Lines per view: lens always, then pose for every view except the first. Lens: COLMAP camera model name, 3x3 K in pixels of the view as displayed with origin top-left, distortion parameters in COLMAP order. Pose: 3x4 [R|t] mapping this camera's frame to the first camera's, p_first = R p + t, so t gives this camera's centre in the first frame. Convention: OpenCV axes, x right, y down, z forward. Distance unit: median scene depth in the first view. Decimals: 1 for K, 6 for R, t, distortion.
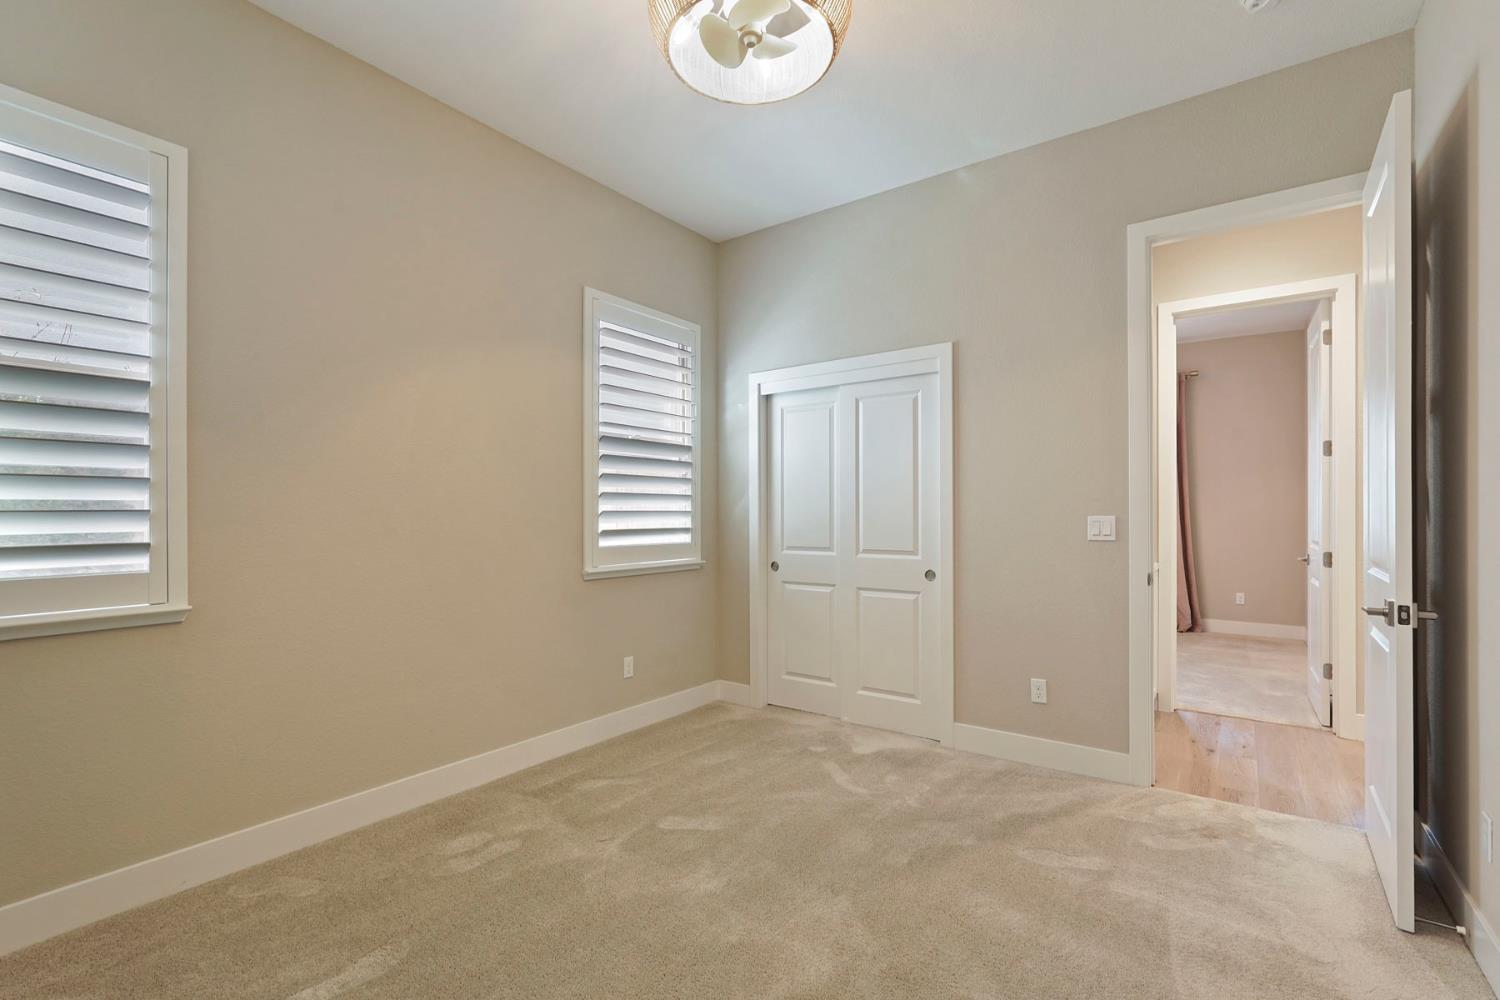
lens RADIAL K [[670.8, 0, 750.0], [0, 670.8, 500.0], [0, 0, 1]] dist [-0.001120, 0.000136]
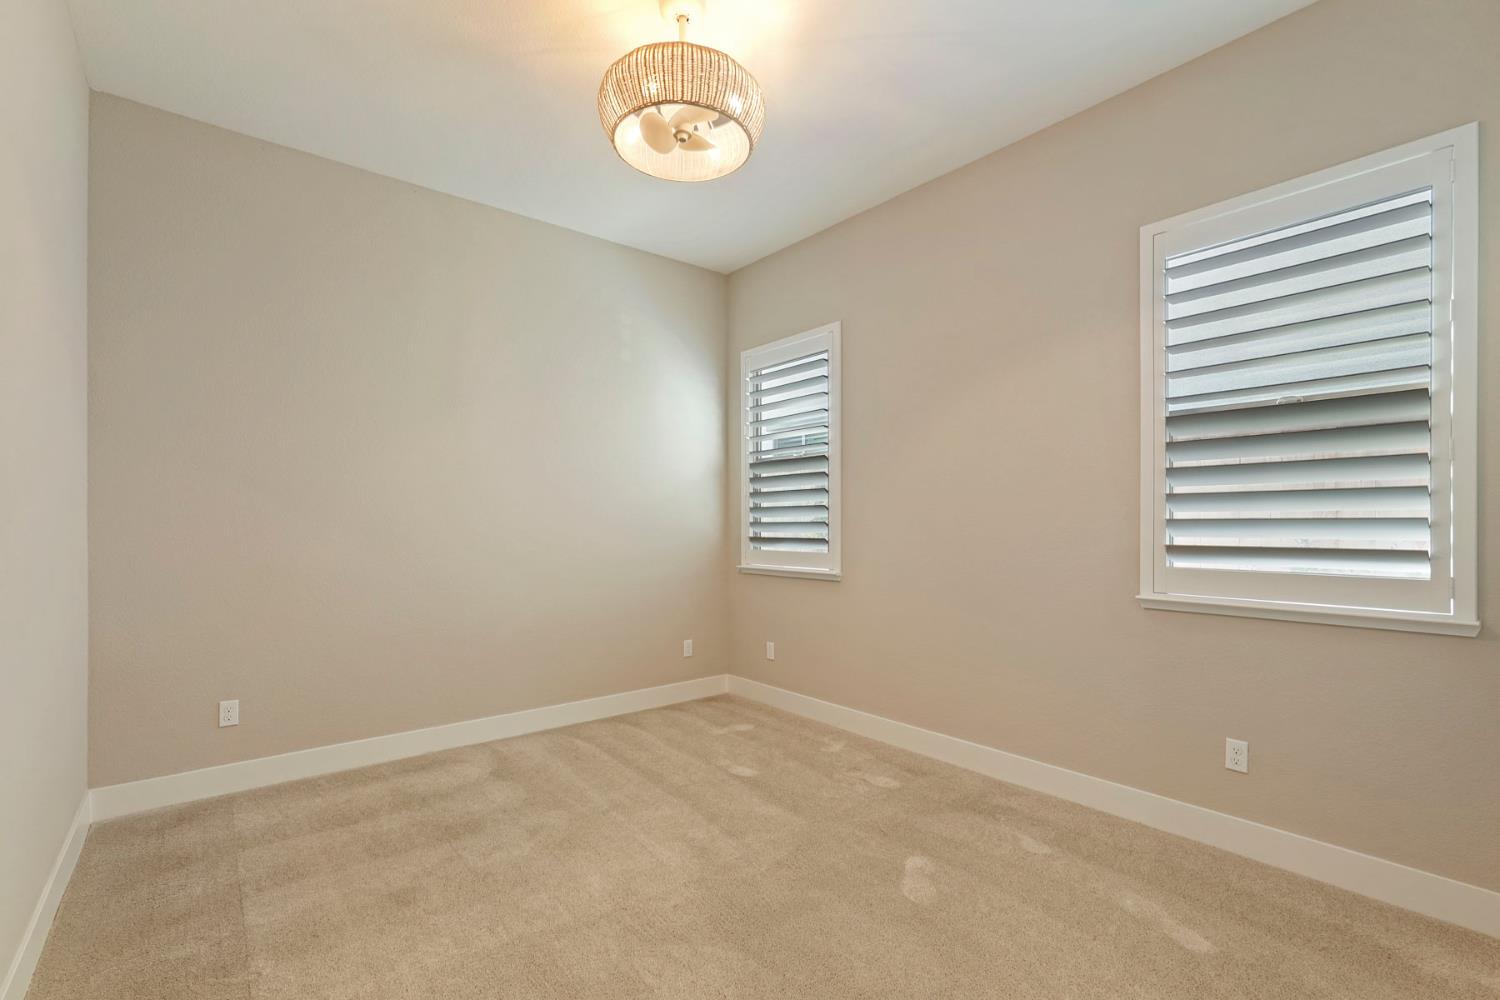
lens RADIAL K [[581.3, 0, 750.9], [0, 581.3, 521.8], [0, 0, 1]] dist [-0.001396, -0.000212]
pose [[-0.170502, 0.000285, -0.985357, 0.488658], [0.020706, 0.999780, -0.003294, 0.012020], [0.985140, -0.020964, -0.170471, 0.663766]]
